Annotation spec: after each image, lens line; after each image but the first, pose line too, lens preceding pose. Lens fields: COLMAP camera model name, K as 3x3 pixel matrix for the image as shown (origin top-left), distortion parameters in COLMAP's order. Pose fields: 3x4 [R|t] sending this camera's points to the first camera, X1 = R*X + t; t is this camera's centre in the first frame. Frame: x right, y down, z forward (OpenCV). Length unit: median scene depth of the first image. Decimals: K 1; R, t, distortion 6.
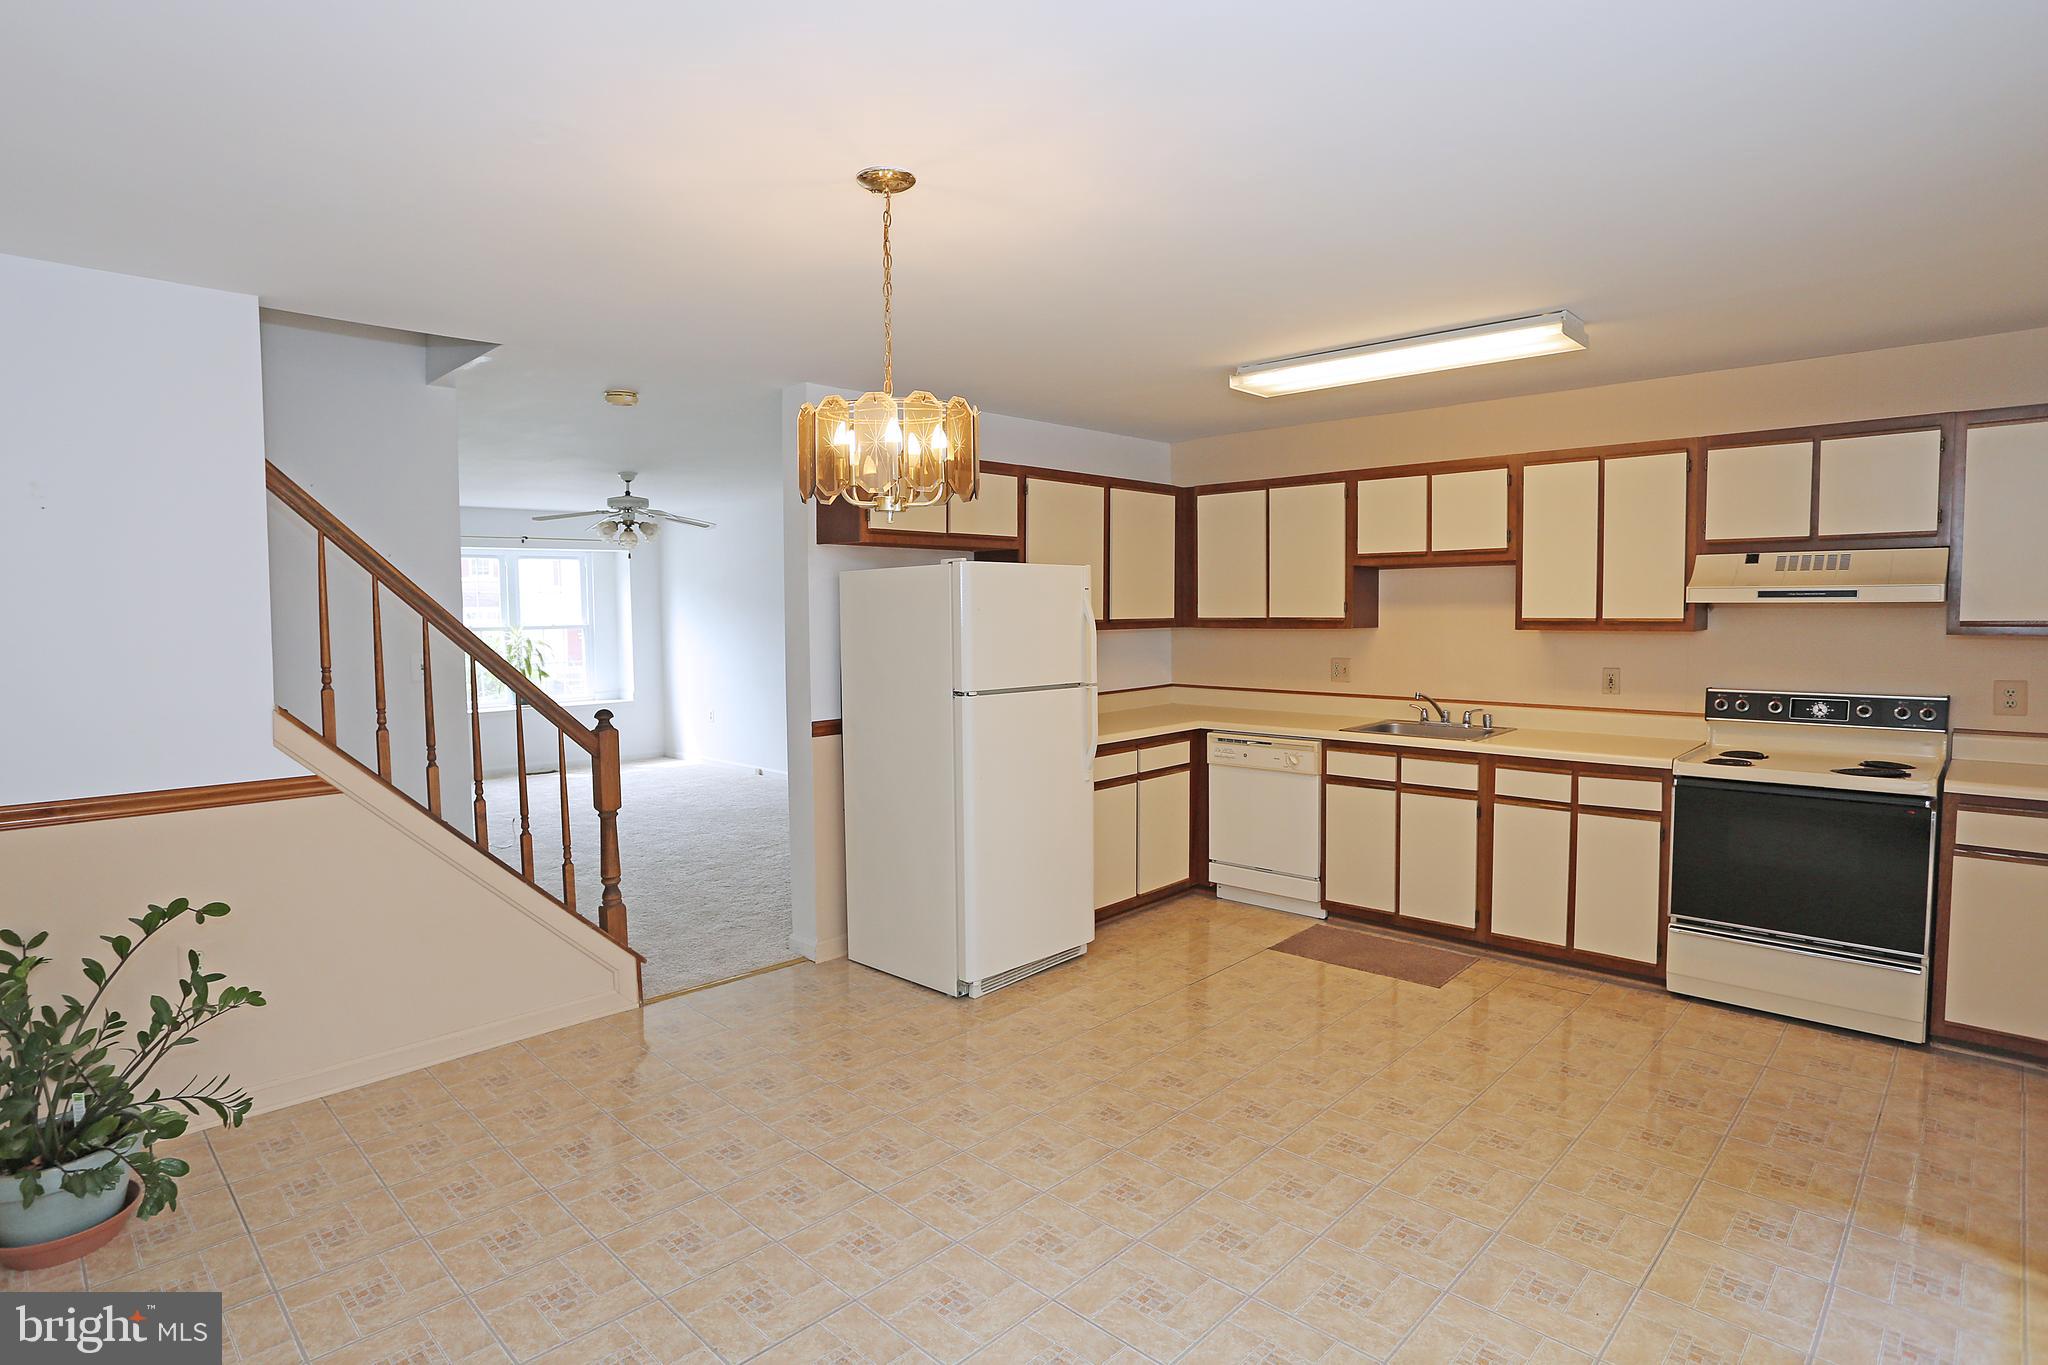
lens RADIAL K [[1064.4, 0, 994.0], [0, 1064.4, 674.9], [0, 0, 1]] dist [-0.073813, 0.031667]
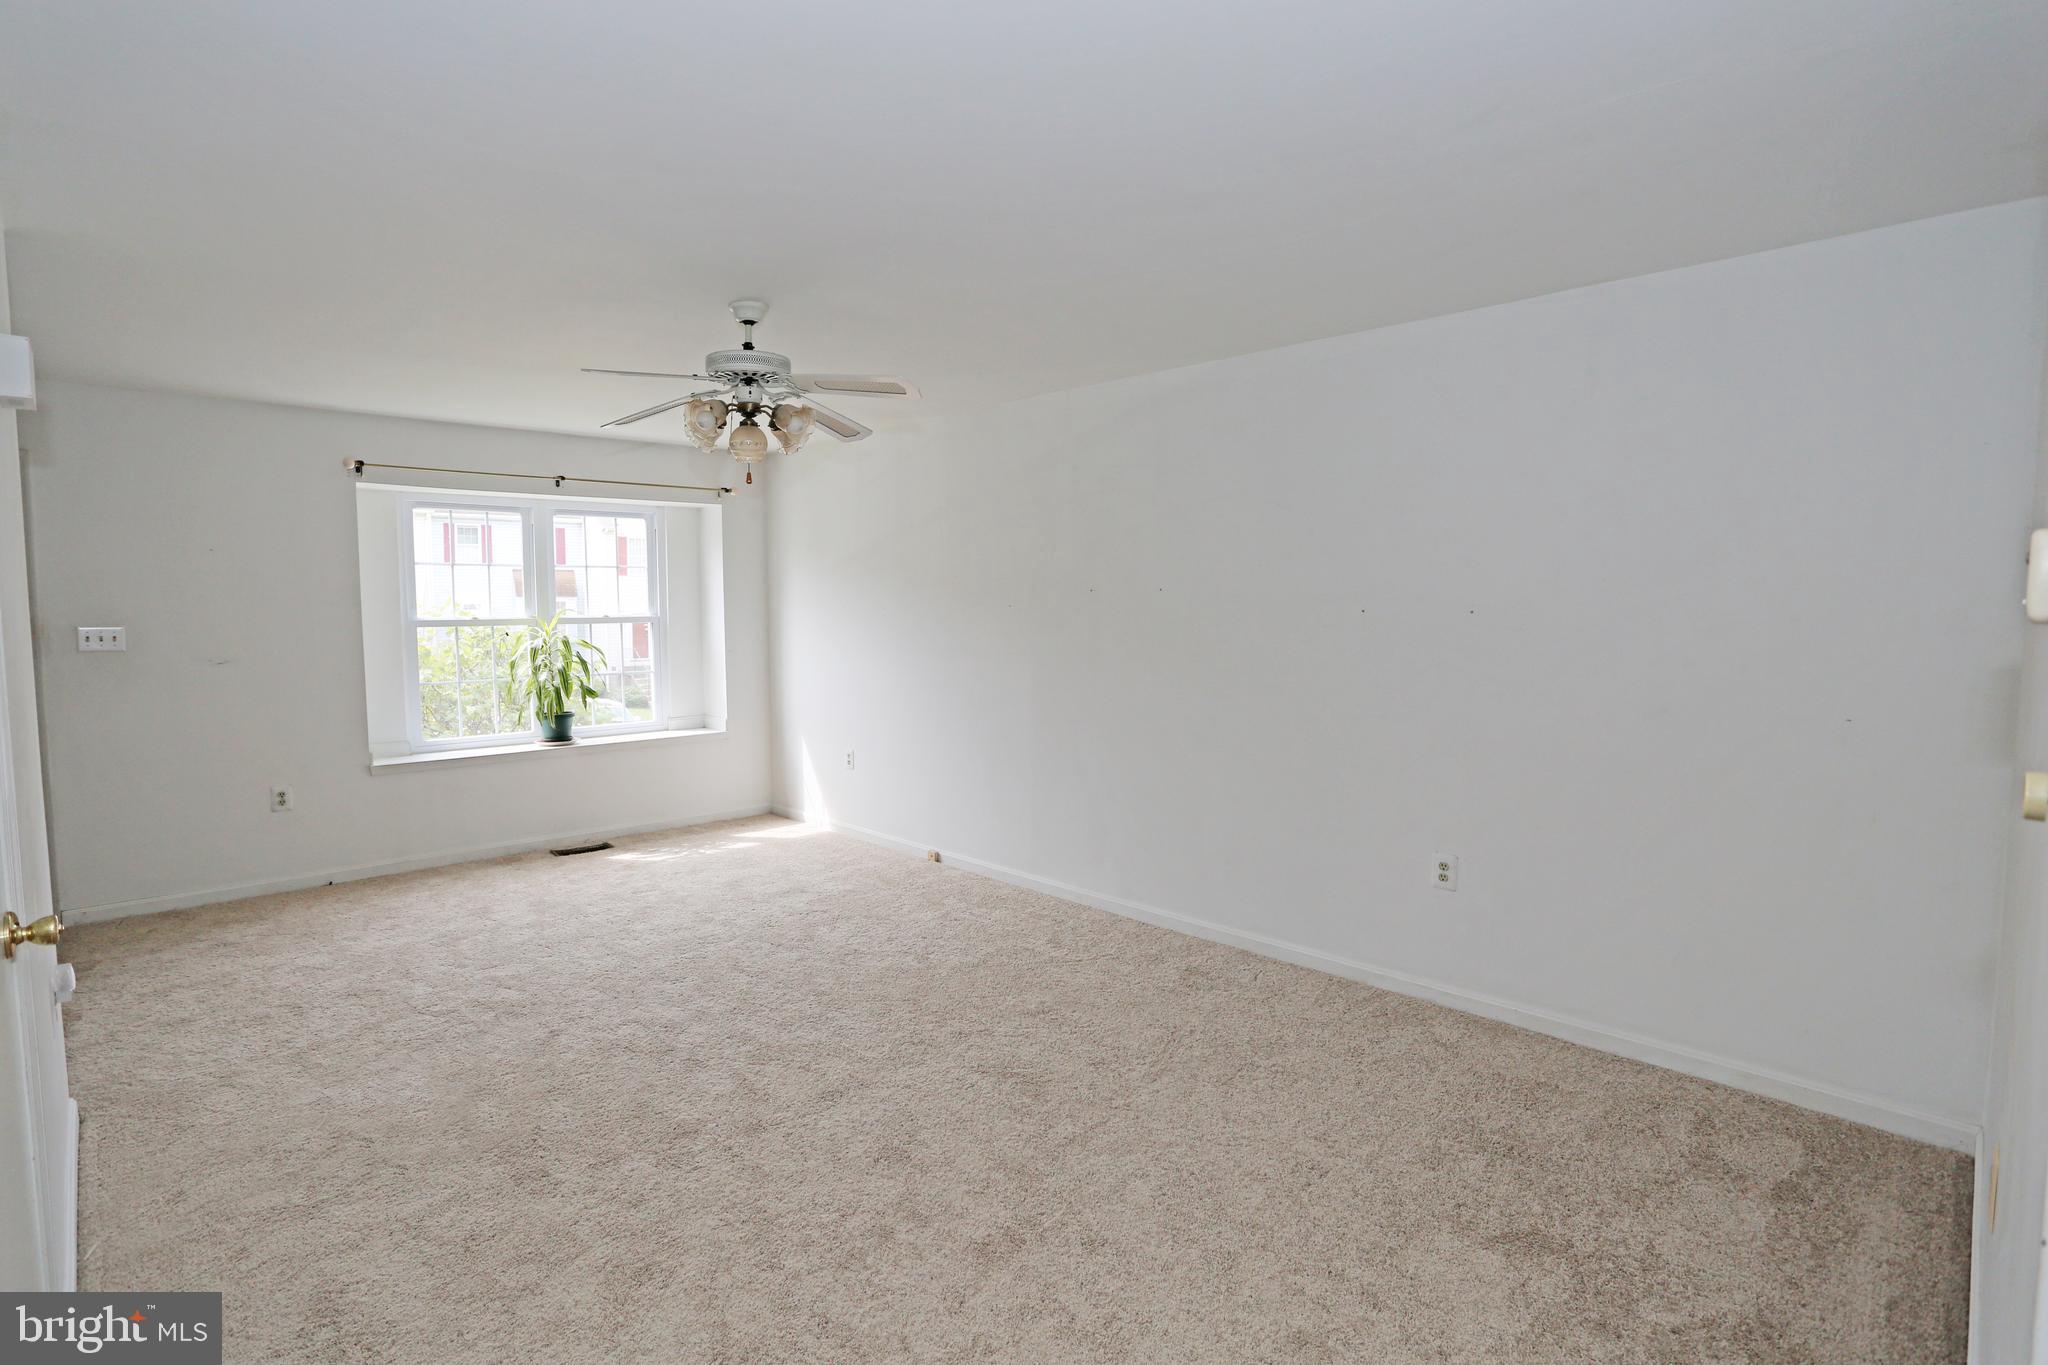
lens RADIAL K [[1004.5, 0, 1024.4], [0, 1004.5, 675.4], [0, 0, 1]] dist [-0.083229, 0.041948]
pose [[0.999903, 0.008856, -0.010706, -0.369947], [-0.008748, 0.999911, 0.010094, -0.046750], [0.010795, -0.009999, 0.999892, 0.939065]]
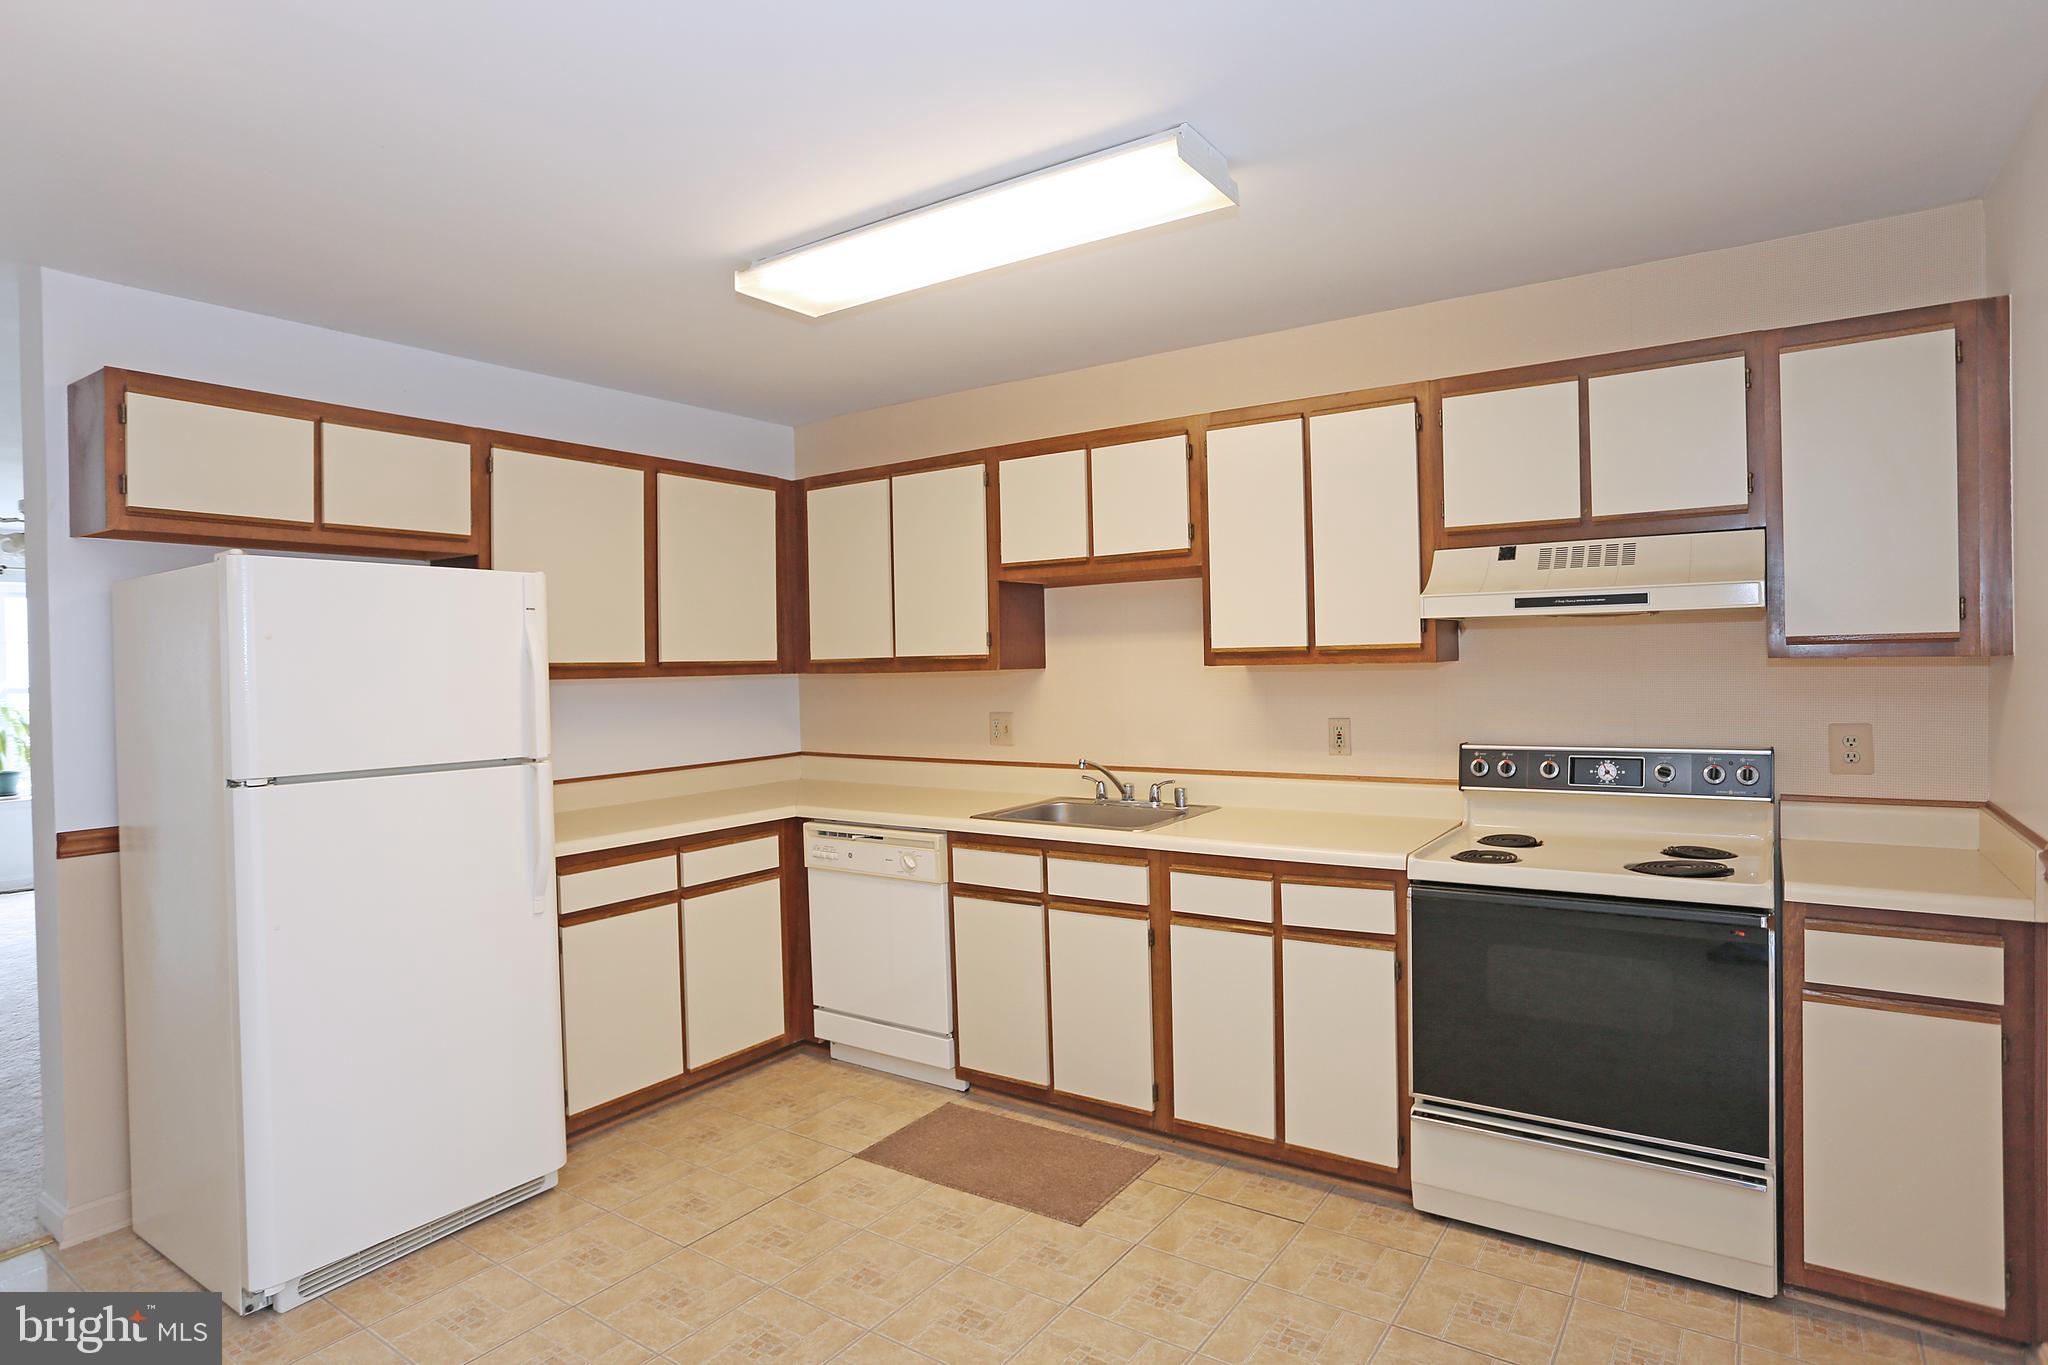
lens RADIAL K [[1107.1, 0, 1026.2], [0, 1107.1, 674.6], [0, 0, 1]] dist [-0.077222, 0.044462]
pose [[0.983497, -0.011673, 0.180548, 0.270645], [0.021725, 0.998316, -0.053795, -0.000503], [-0.179616, 0.056830, 0.982094, 0.327887]]
